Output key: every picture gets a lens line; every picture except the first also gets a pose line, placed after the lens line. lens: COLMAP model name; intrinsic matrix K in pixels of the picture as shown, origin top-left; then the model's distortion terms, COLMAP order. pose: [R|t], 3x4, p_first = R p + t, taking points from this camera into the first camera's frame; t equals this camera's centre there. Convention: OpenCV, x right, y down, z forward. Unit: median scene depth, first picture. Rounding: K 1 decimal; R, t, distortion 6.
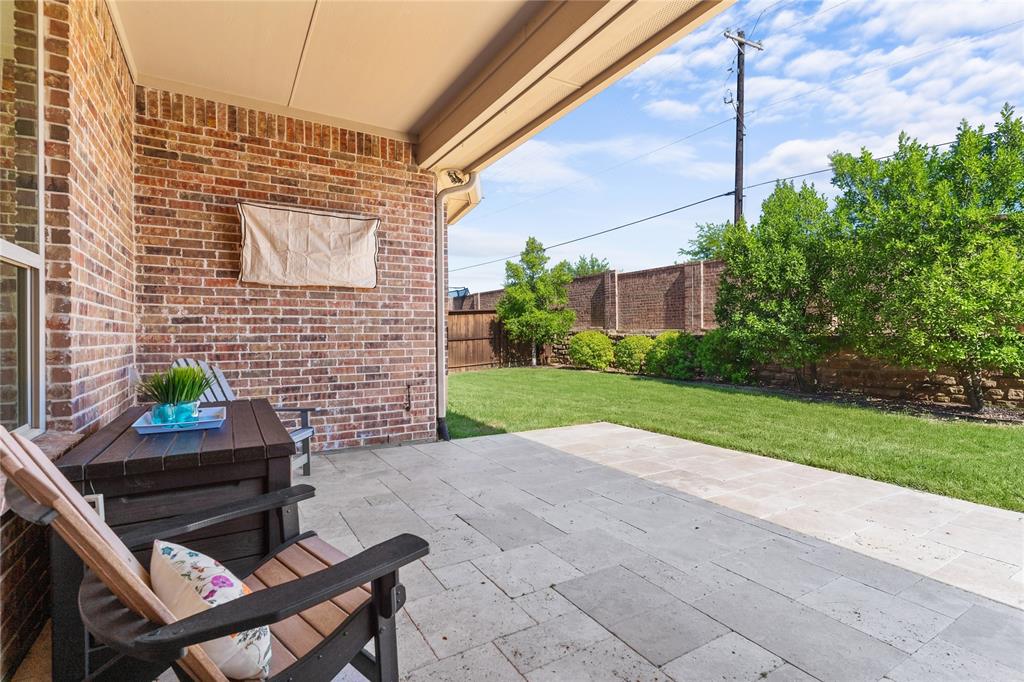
lens RADIAL K [[484.7, 0, 512.2], [0, 484.7, 337.3], [0, 0, 1]] dist [0.002638, -0.001297]
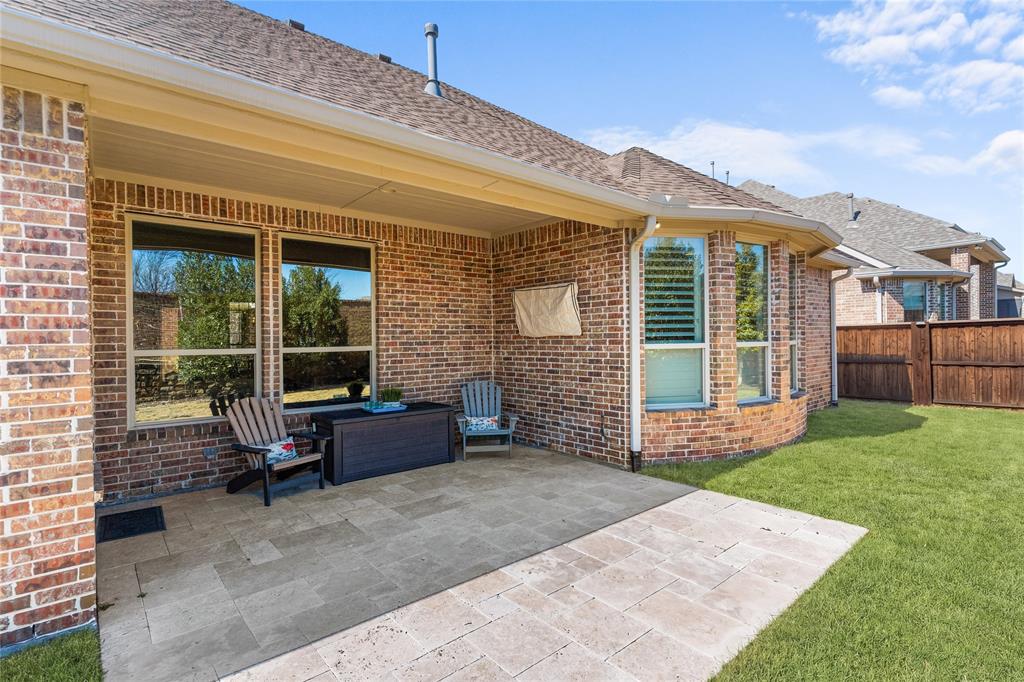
lens RADIAL K [[484.7, 0, 514.7], [0, 484.7, 339.7], [0, 0, 1]] dist [0.002638, -0.001297]
pose [[0.185528, 0.002698, -0.982635, 1.975588], [0.005466, 0.999978, 0.003778, -0.199567], [0.982624, -0.006072, 0.185509, 1.222627]]
